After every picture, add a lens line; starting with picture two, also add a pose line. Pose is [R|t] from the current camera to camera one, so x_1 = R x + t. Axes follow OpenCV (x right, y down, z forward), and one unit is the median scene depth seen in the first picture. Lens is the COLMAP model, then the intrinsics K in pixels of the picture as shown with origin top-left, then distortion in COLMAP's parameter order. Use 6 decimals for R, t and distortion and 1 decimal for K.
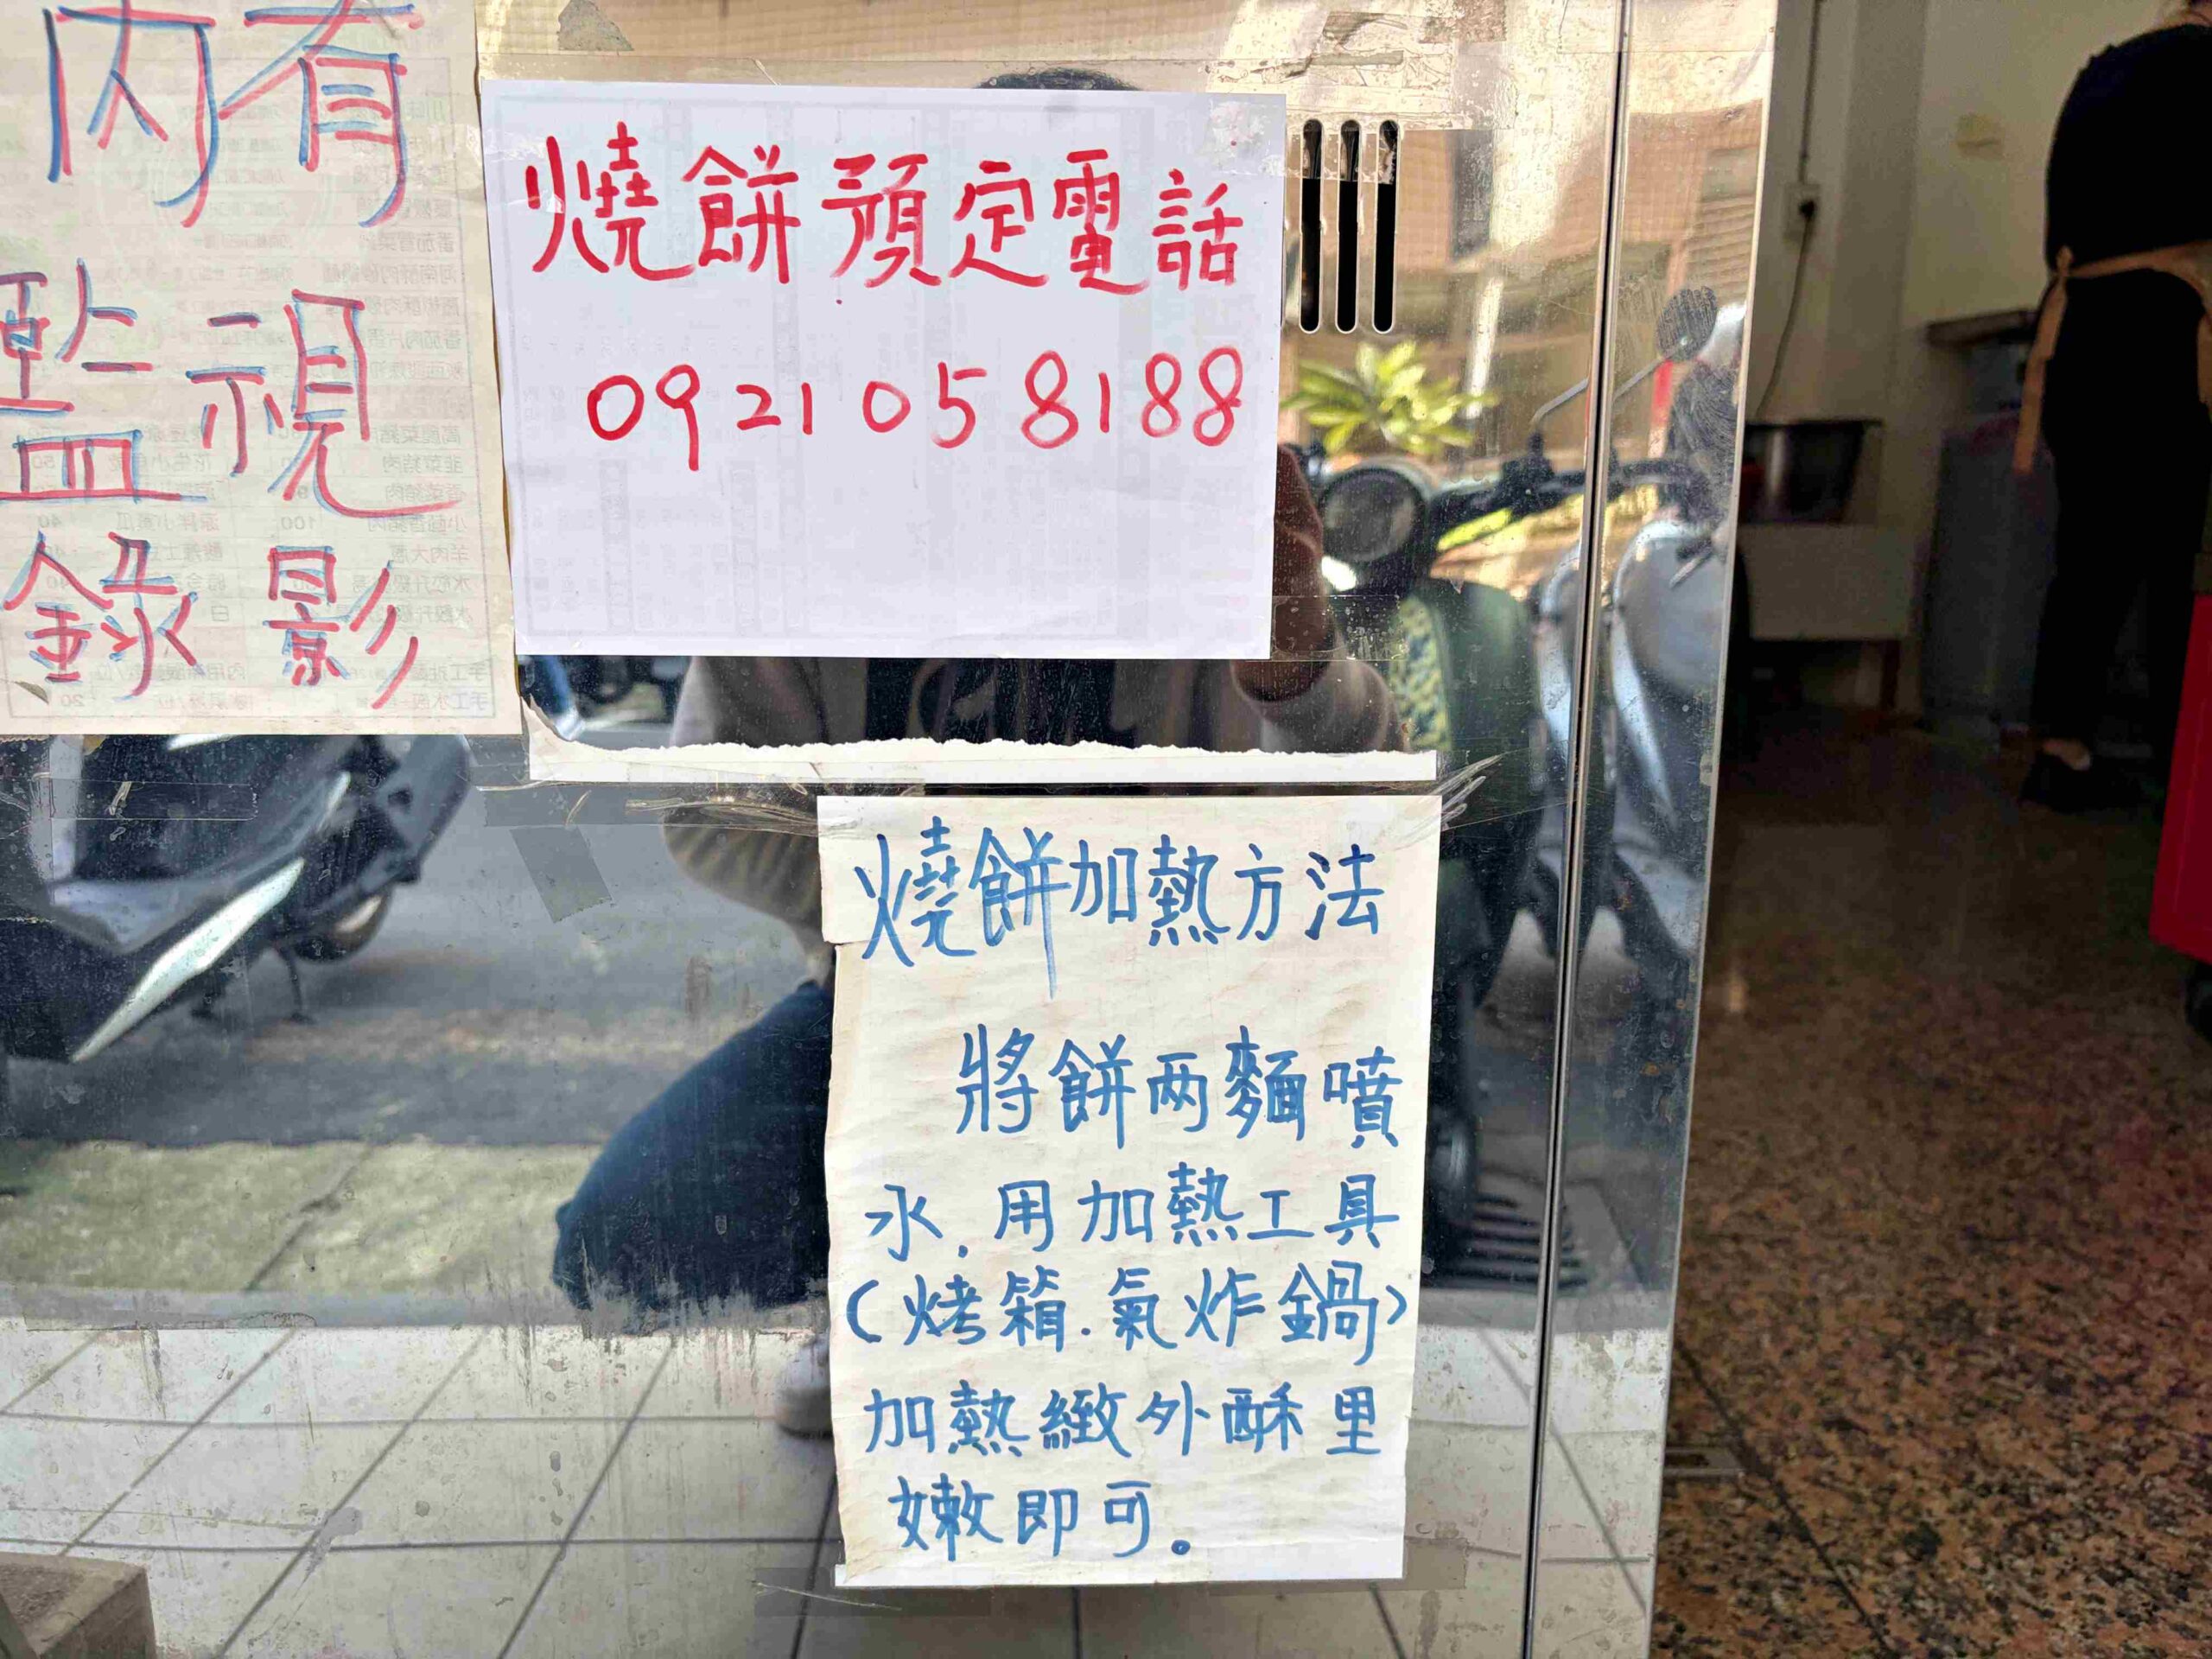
lens RADIAL K [[1697.2, 0, 1102.2], [0, 1697.2, 830.0], [0, 0, 1]] dist [0.011543, -0.015600]
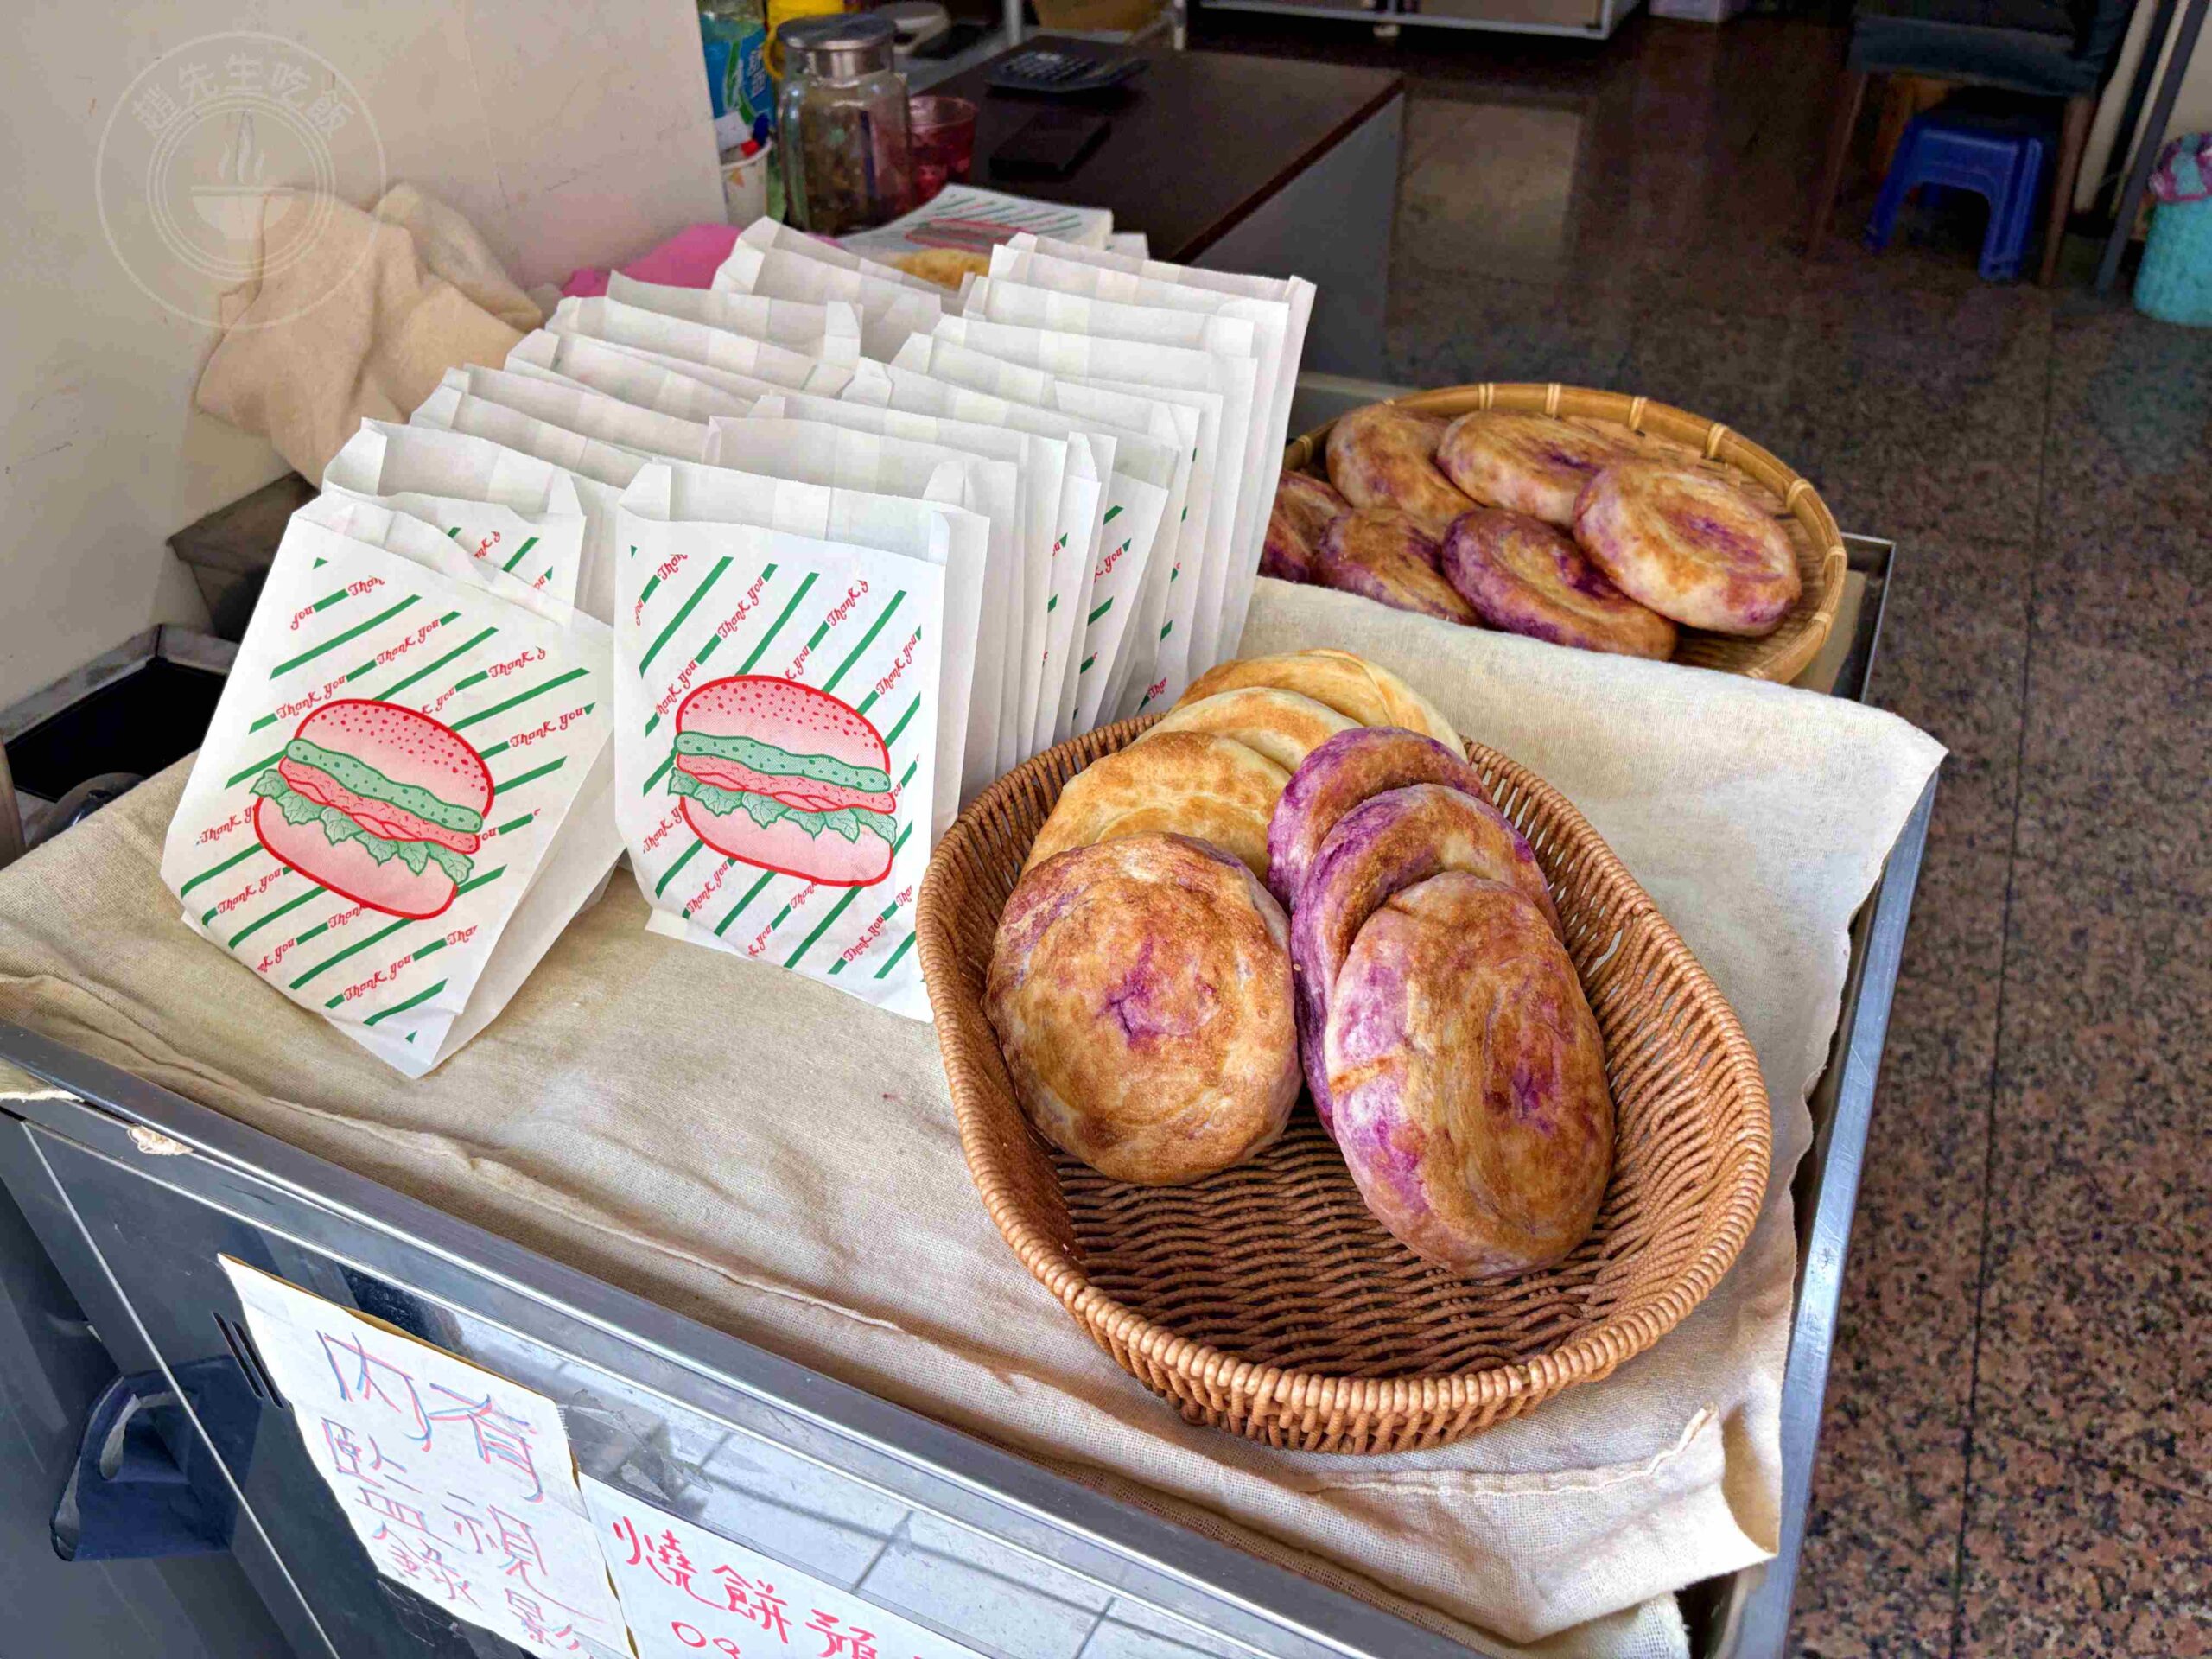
lens RADIAL K [[1697.2, 0, 1107.4], [0, 1697.2, 829.2], [0, 0, 1]] dist [0.011543, -0.015600]
pose [[0.894144, 0.265793, -0.360362, 0.330598], [-0.075725, 0.882939, 0.463340, -1.484314], [0.441331, -0.387004, 0.809602, 0.310186]]
